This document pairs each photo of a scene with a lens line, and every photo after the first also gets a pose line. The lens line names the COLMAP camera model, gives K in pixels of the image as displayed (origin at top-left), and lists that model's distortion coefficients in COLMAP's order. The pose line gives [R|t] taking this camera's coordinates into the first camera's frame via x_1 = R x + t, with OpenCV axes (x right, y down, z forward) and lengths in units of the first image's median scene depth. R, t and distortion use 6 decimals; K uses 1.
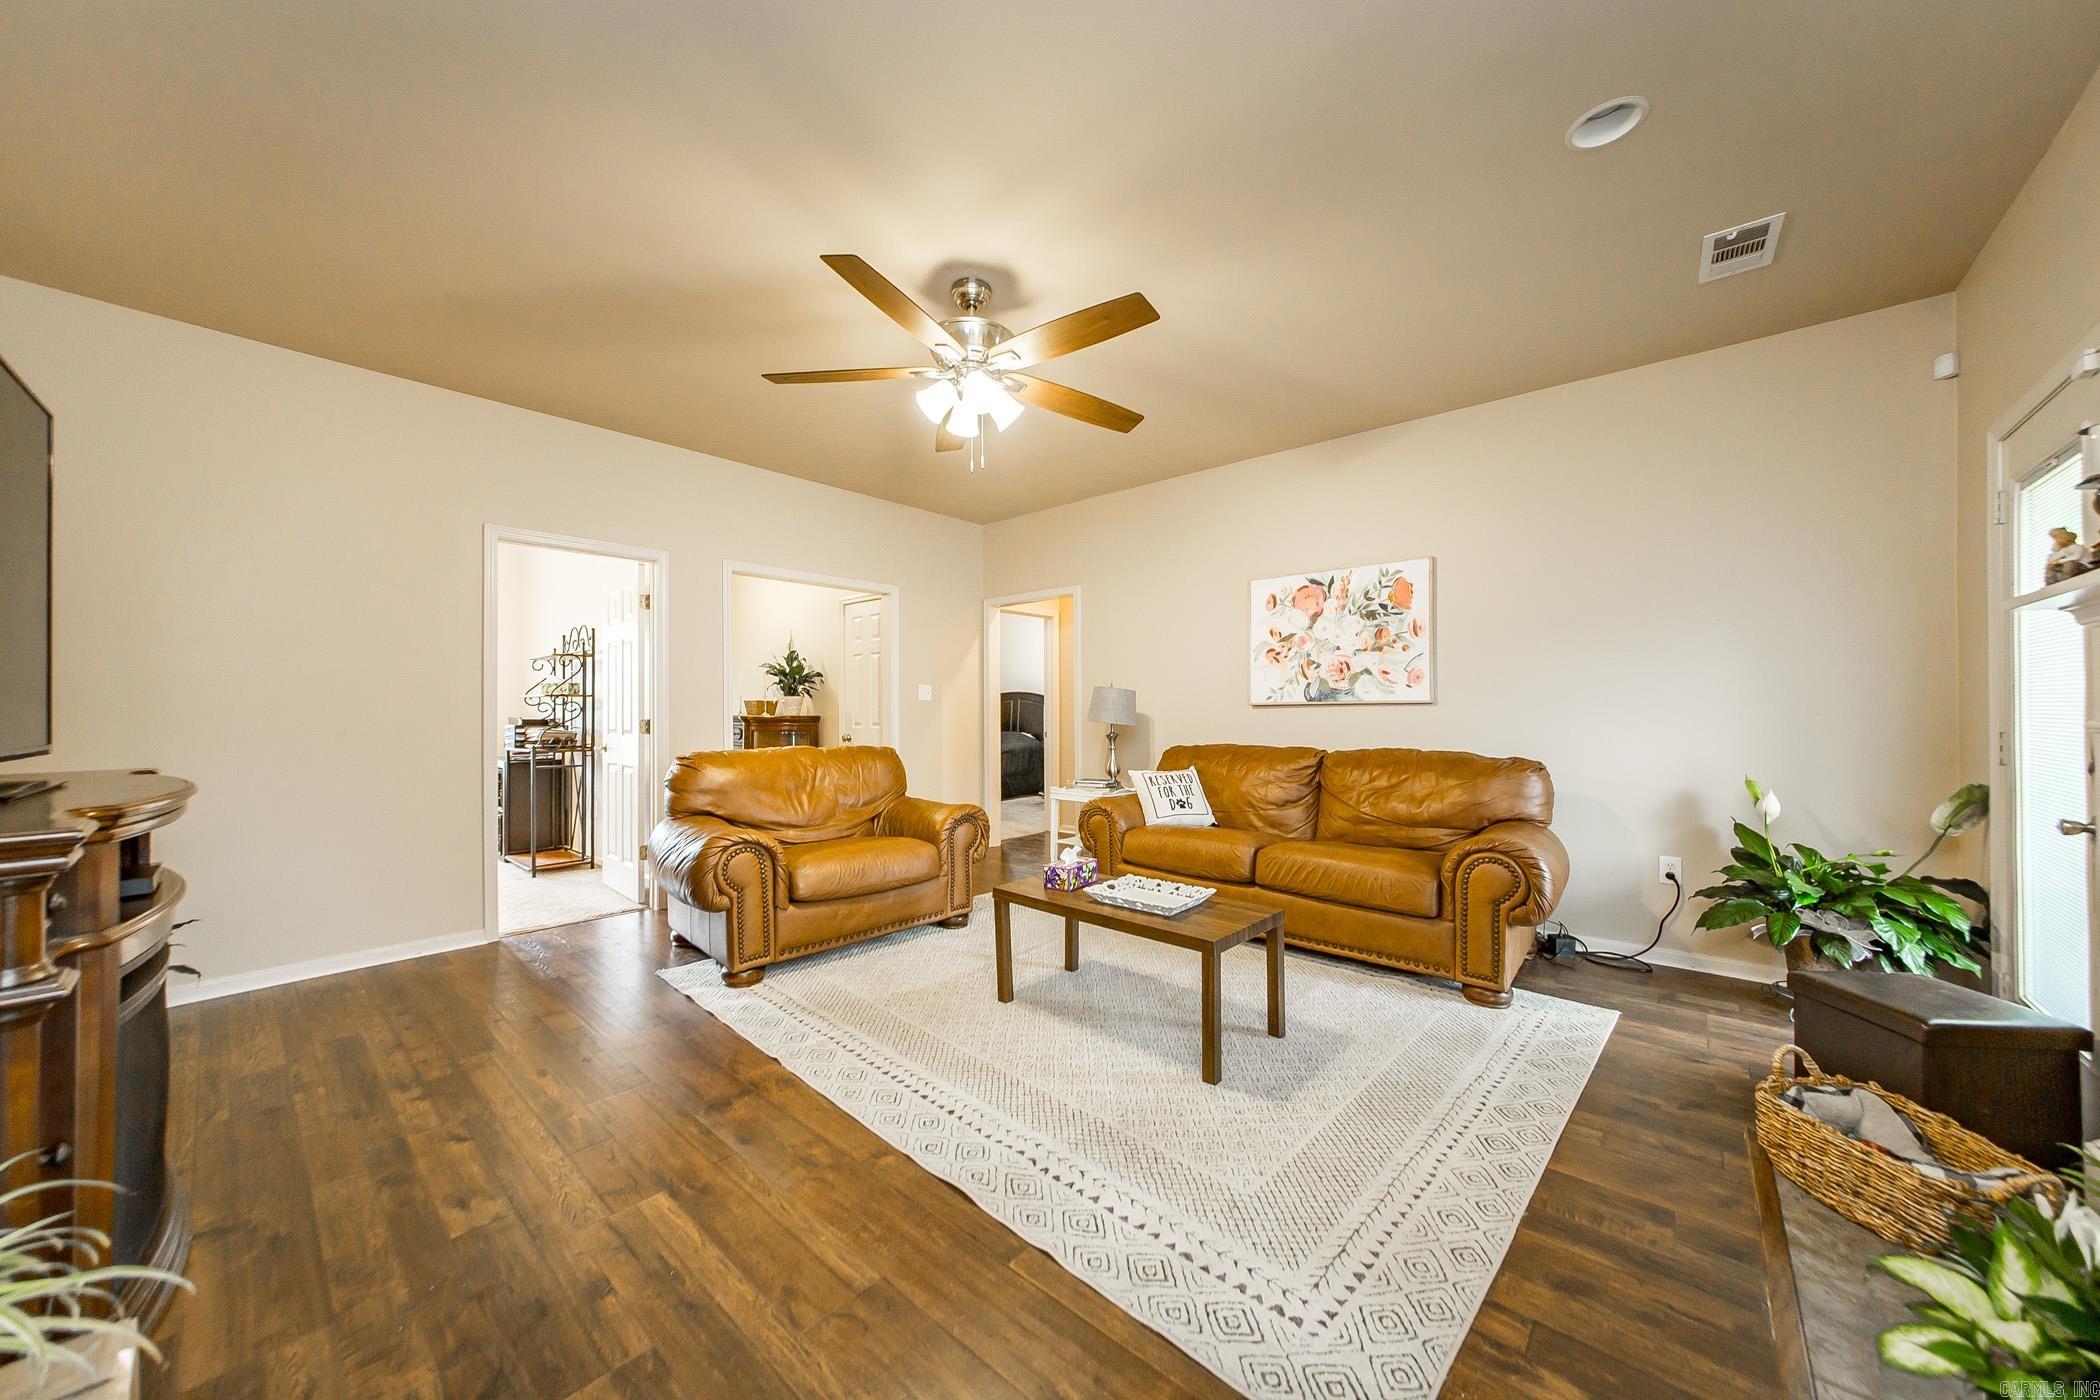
lens RADIAL K [[738.4, 0, 1048.8], [0, 738.4, 704.5], [0, 0, 1]] dist [0.002334, 0.000145]
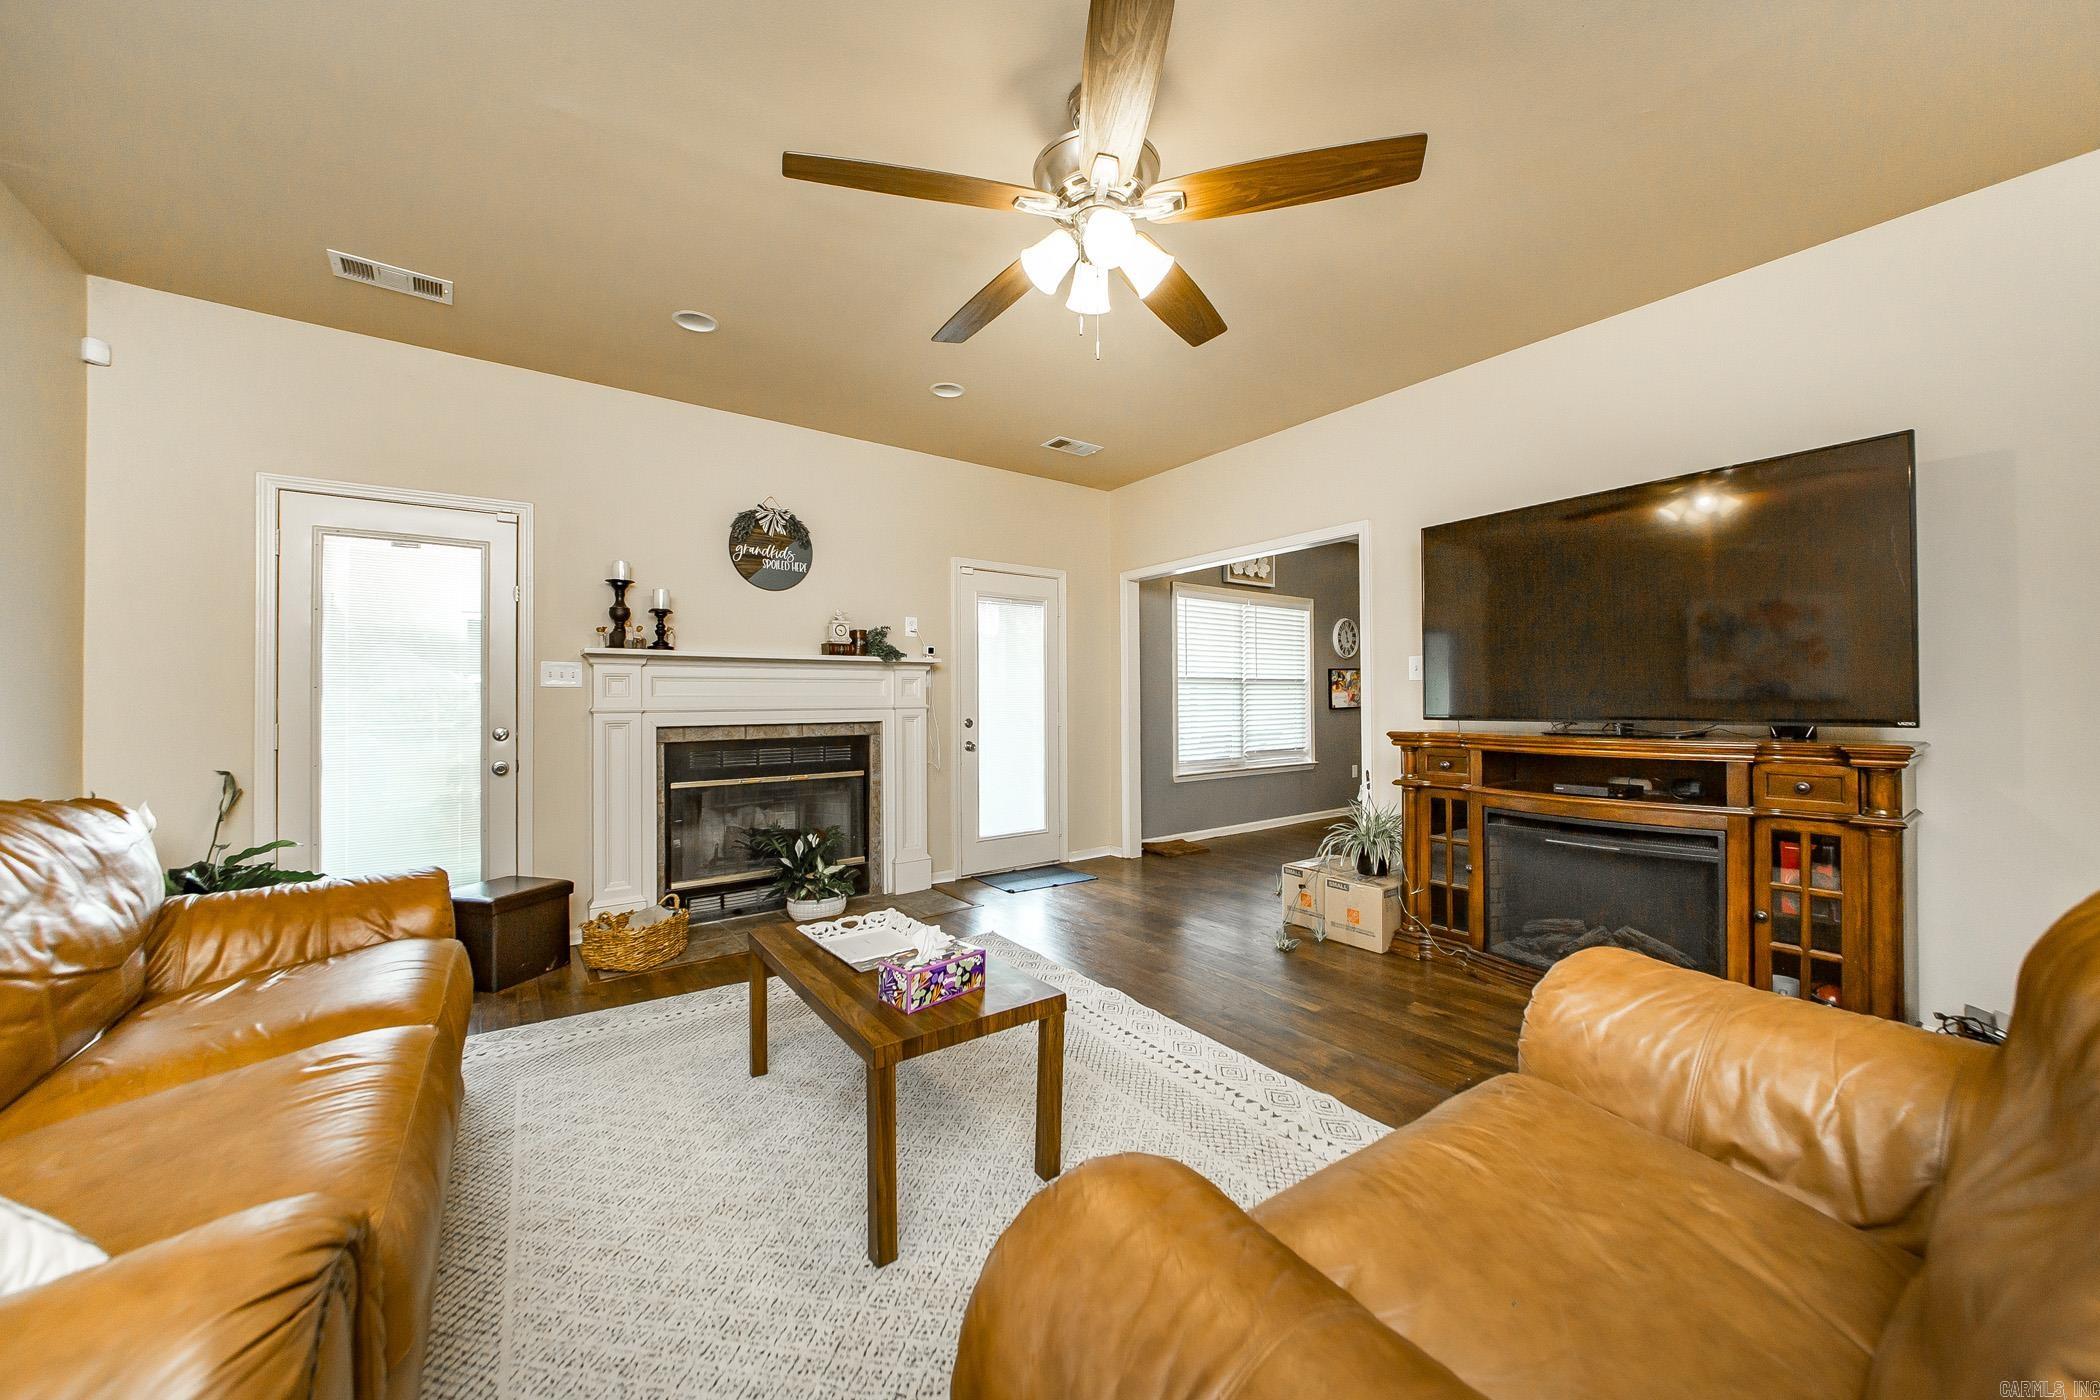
lens RADIAL K [[754.9, 0, 1047.3], [0, 754.9, 693.2], [0, 0, 1]] dist [-0.007599, 0.000005]
pose [[-0.977795, 0.010448, 0.209304, -0.180070], [0.006923, 0.999822, -0.017566, 0.013425], [-0.209450, -0.015727, -0.977693, 1.524490]]
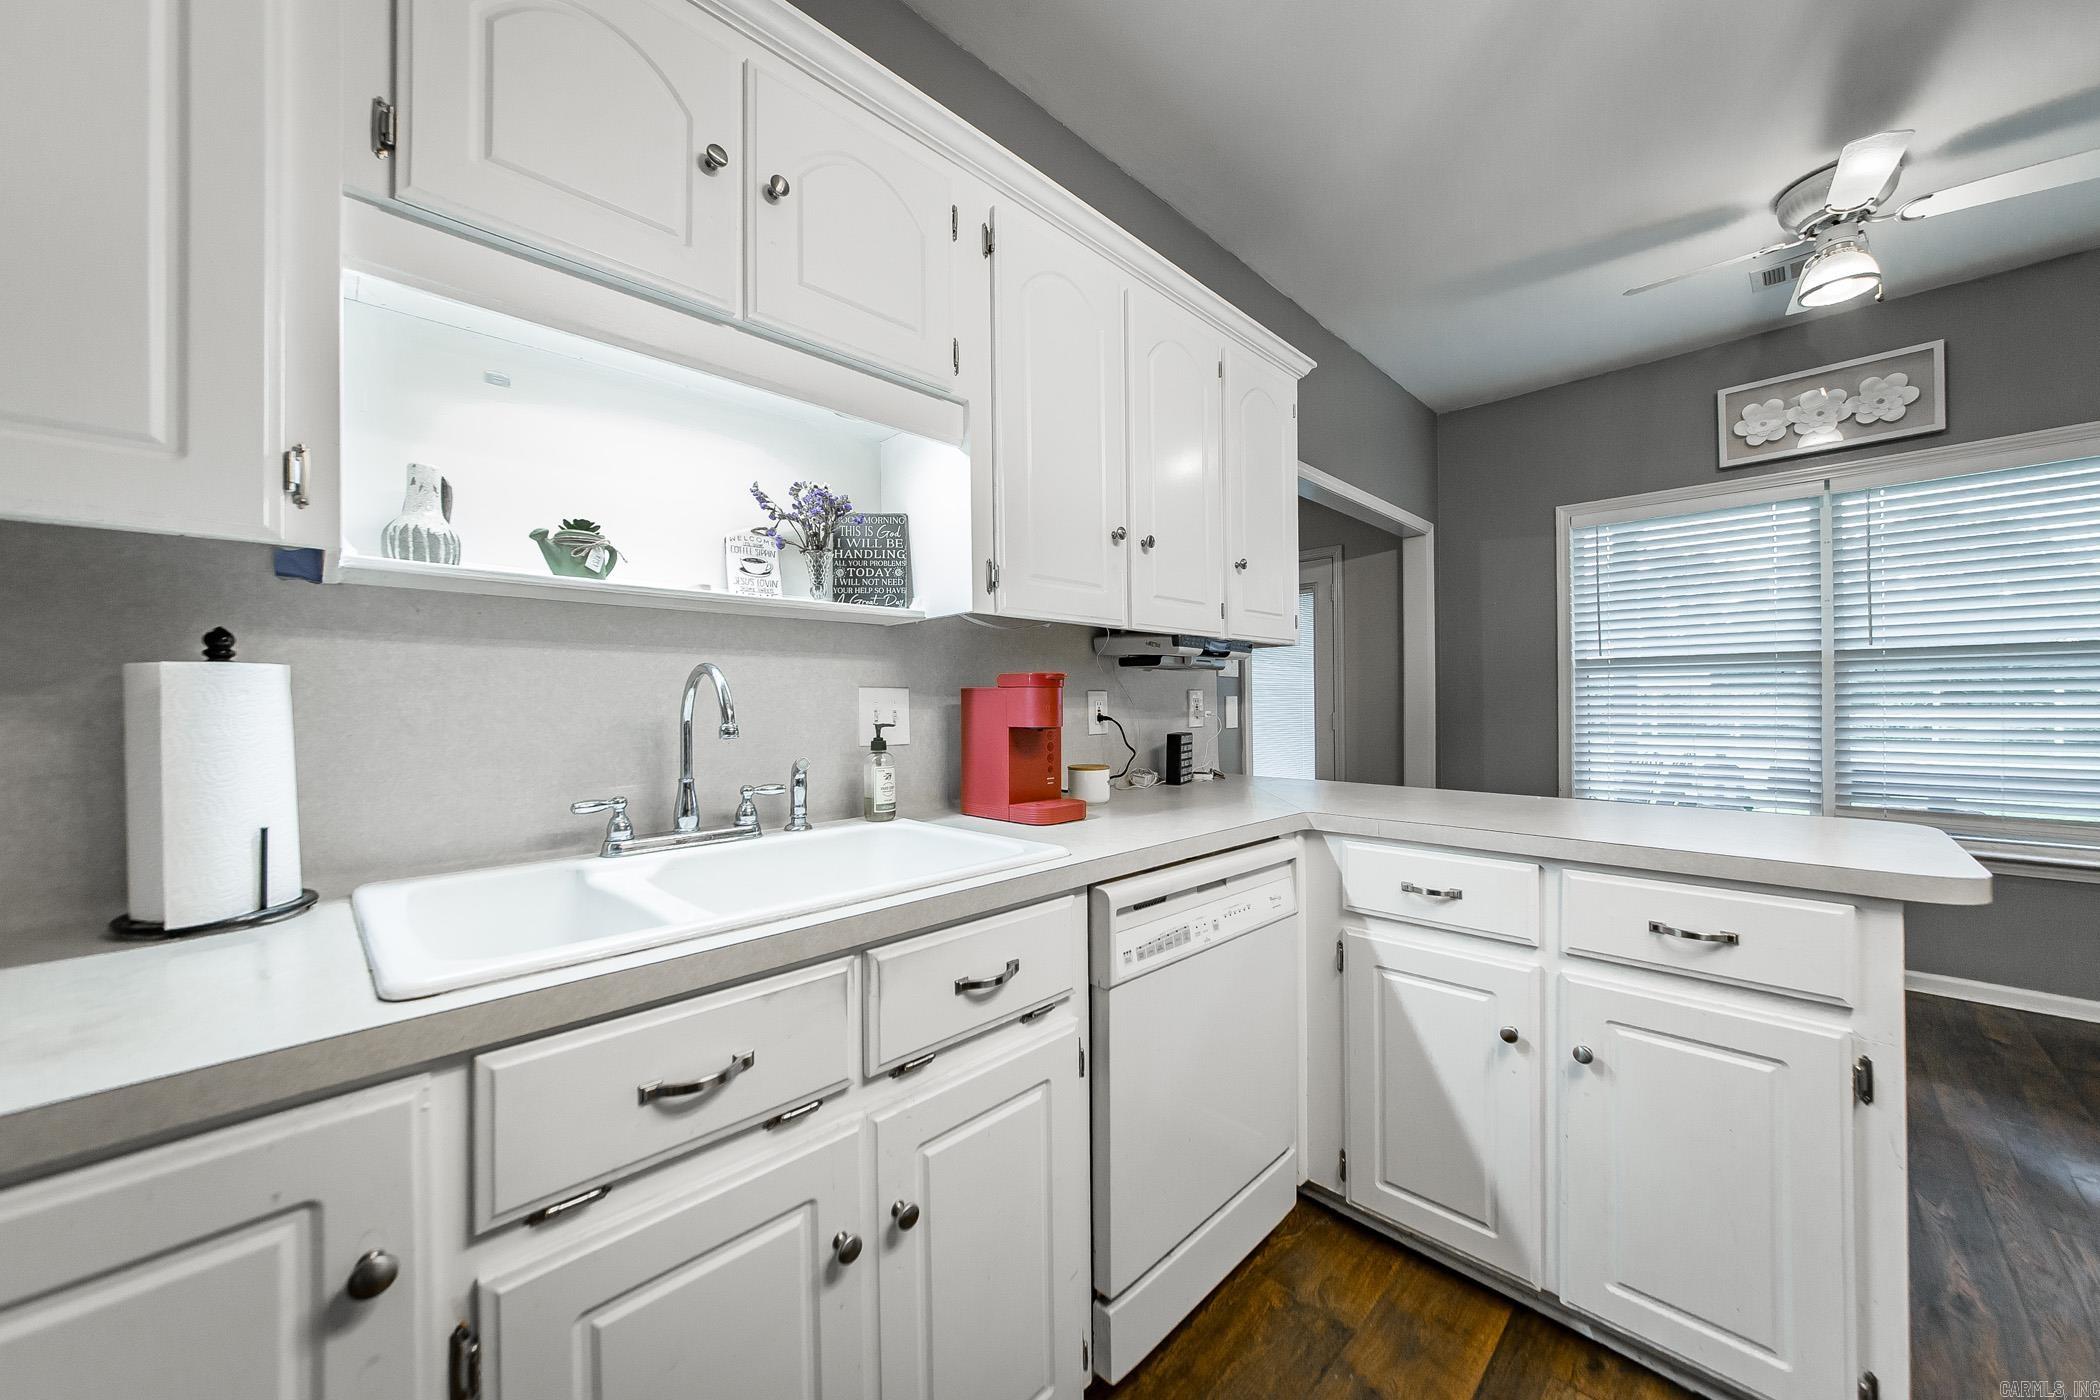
lens RADIAL K [[750.7, 0, 1054.9], [0, 750.7, 694.8], [0, 0, 1]] dist [-0.022677, 0.006135]
pose [[0.054047, 0.010890, 0.998479, -1.334465], [-0.001156, 0.999941, -0.010843, 0.008075], [-0.998538, -0.000568, 0.054057, 0.270797]]
